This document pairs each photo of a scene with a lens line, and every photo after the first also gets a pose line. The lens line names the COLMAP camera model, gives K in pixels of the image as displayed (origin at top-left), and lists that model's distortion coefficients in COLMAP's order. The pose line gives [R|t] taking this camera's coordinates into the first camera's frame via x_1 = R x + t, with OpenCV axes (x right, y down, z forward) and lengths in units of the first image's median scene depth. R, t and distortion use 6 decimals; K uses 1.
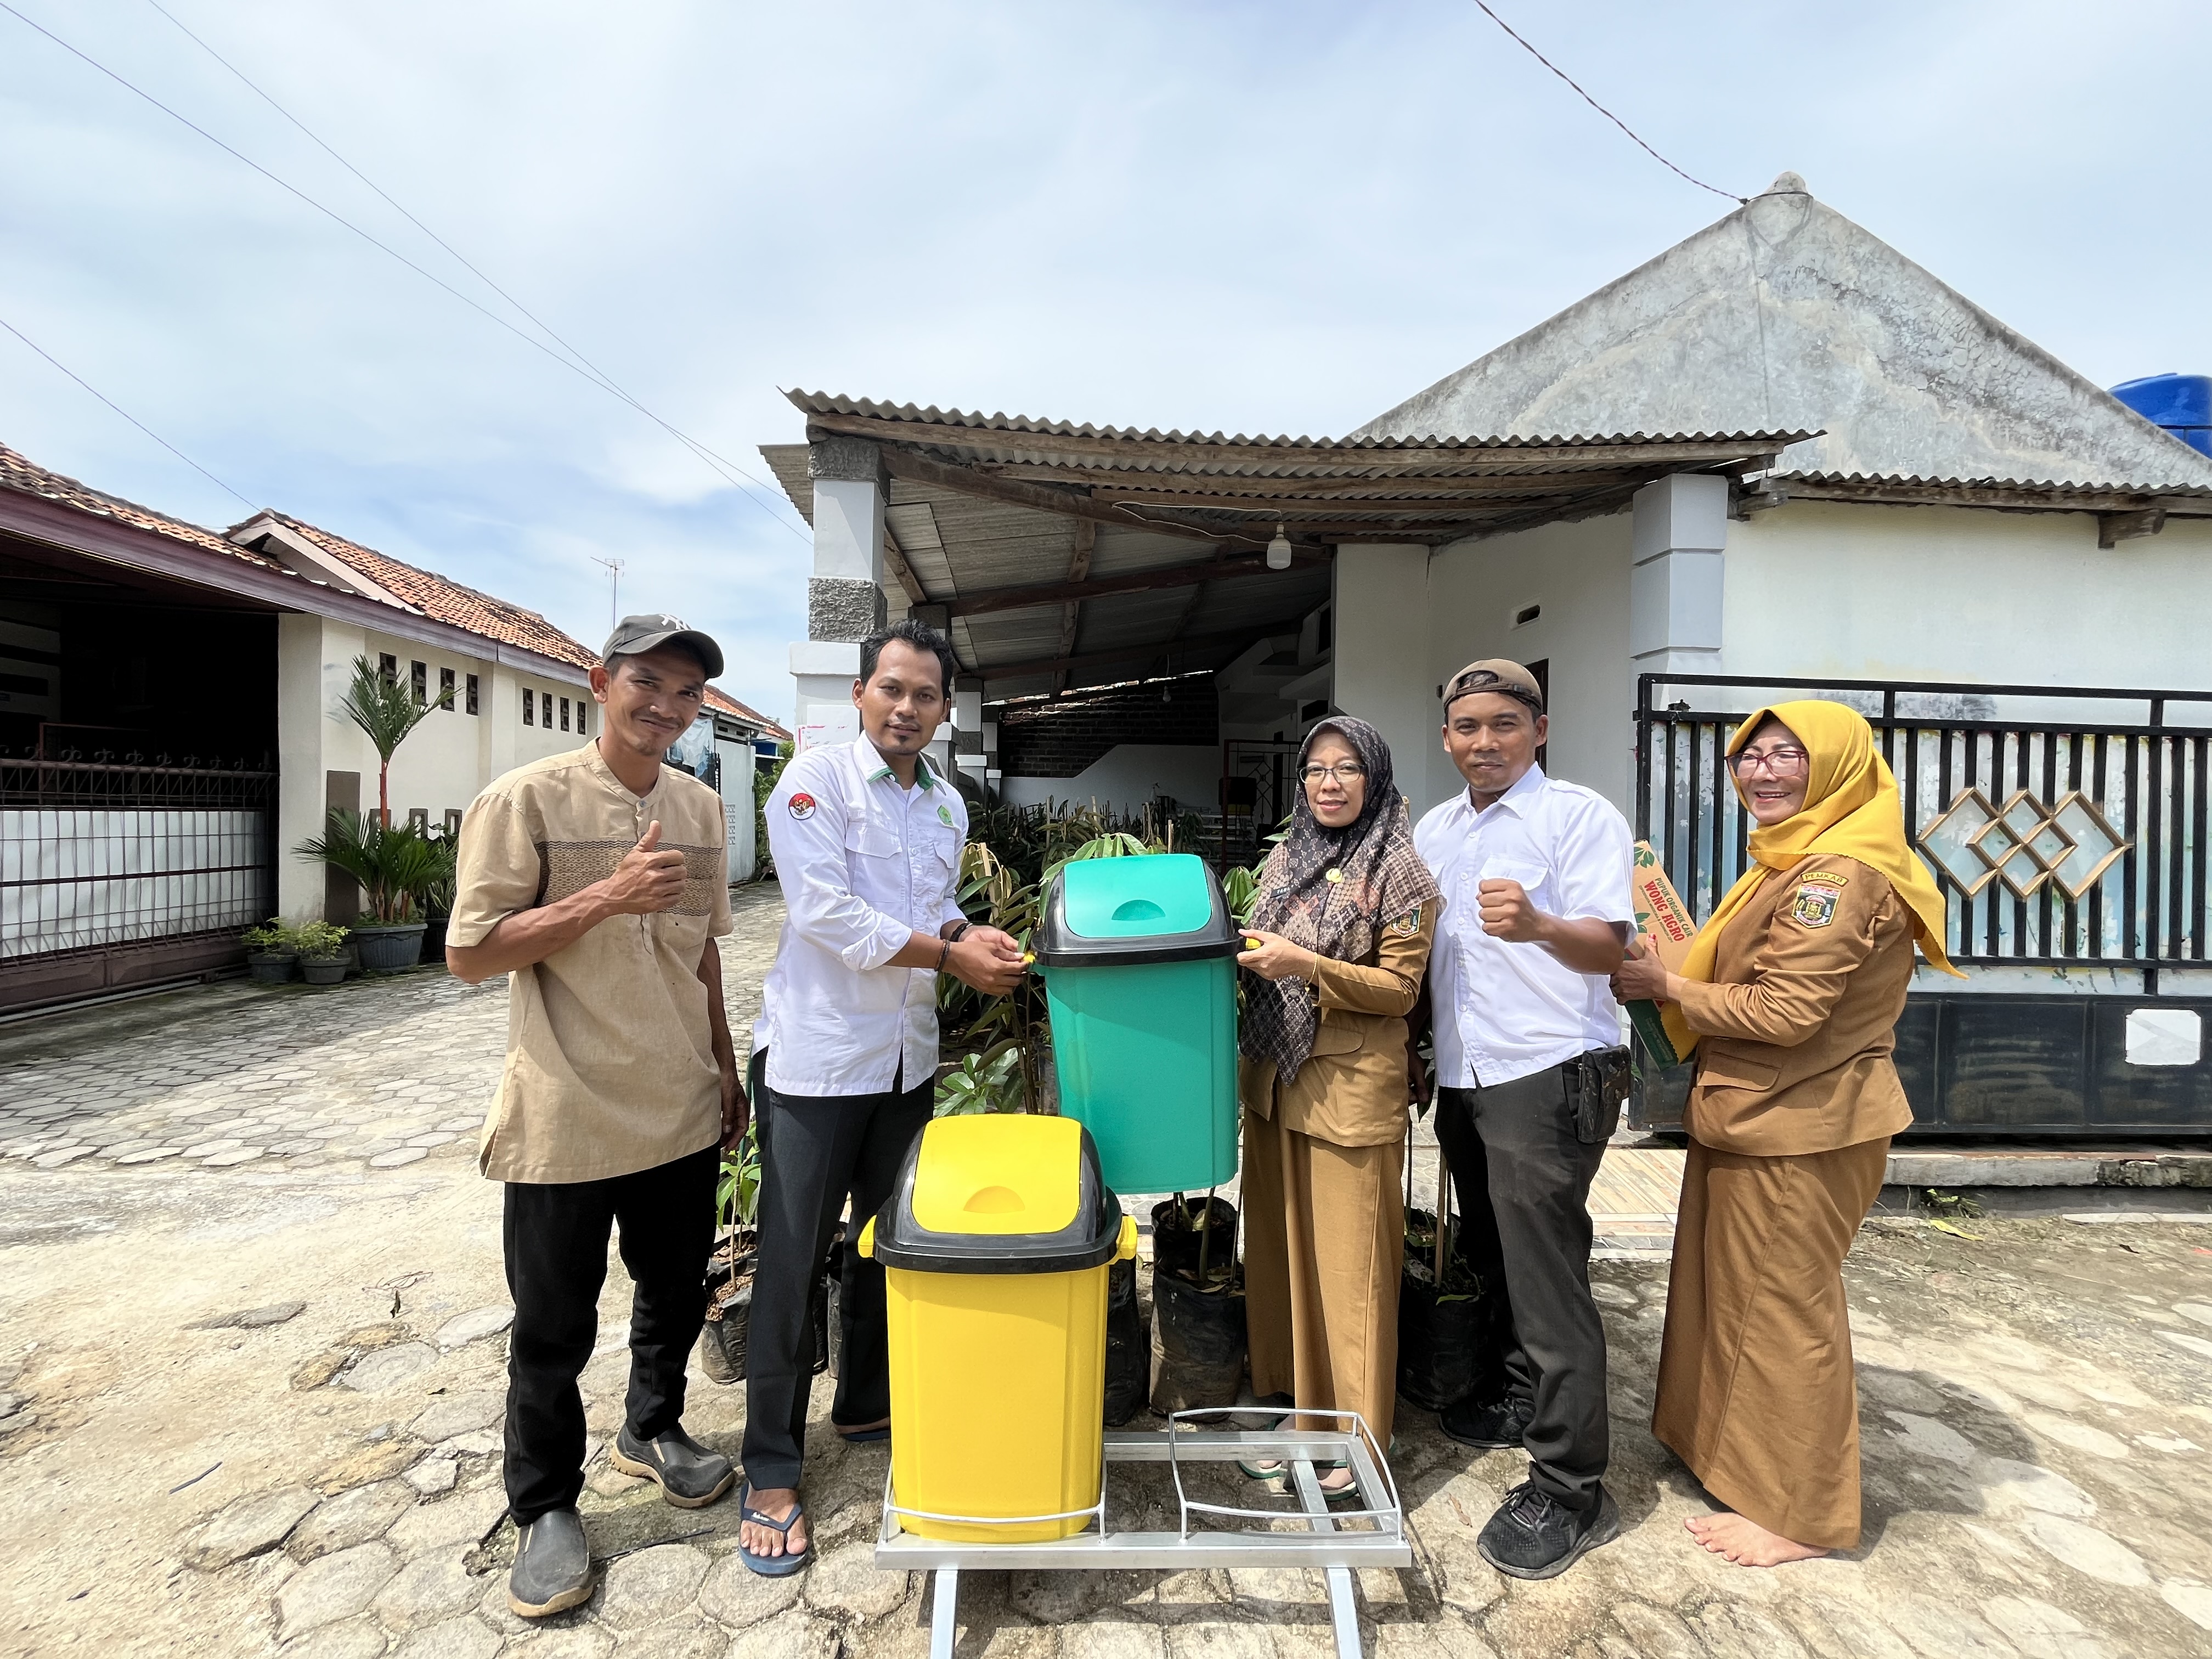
lens RADIAL K [[890.8, 0, 1095.9], [0, 890.8, 828.2], [0, 0, 1]] dist [-0.003146, 0.000008]
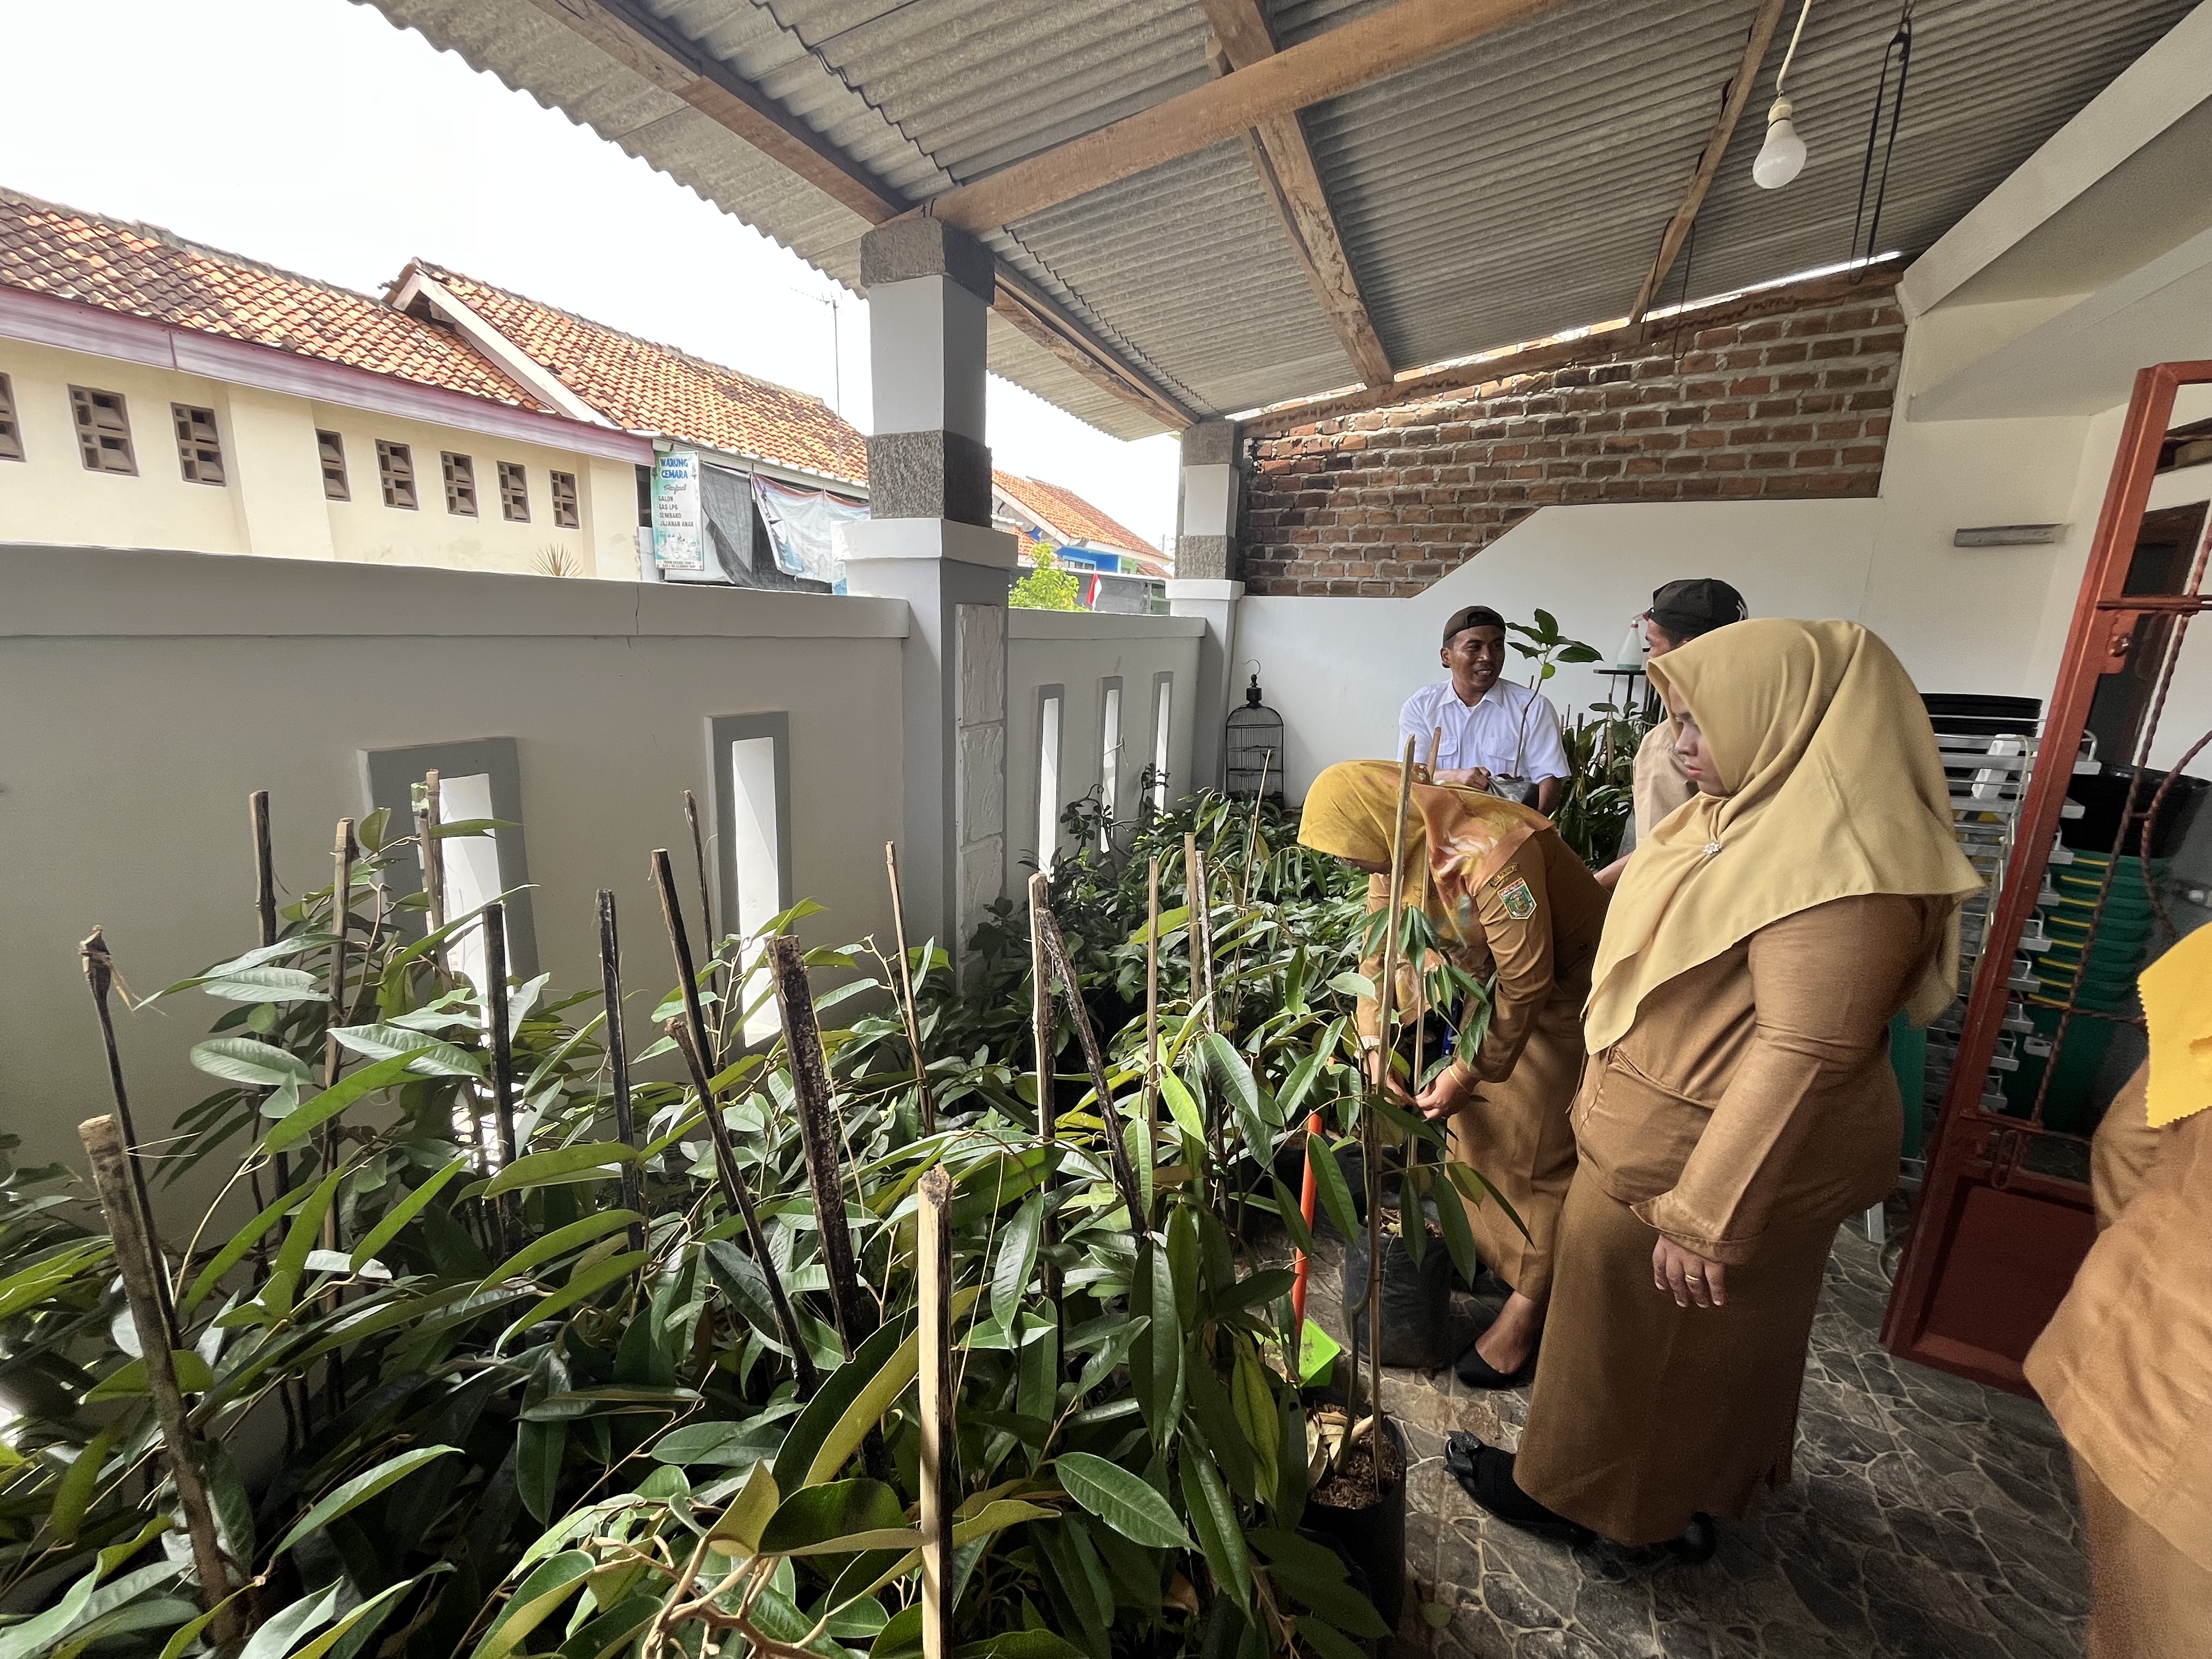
lens RADIAL K [[890.8, 0, 1095.9], [0, 890.8, 828.2], [0, 0, 1]] dist [-0.003146, 0.000008]
pose [[0.894949, 0.108512, -0.432772, 0.112236], [-0.021121, 0.979190, 0.201842, -0.109981], [0.445668, -0.171497, 0.878617, 1.896290]]
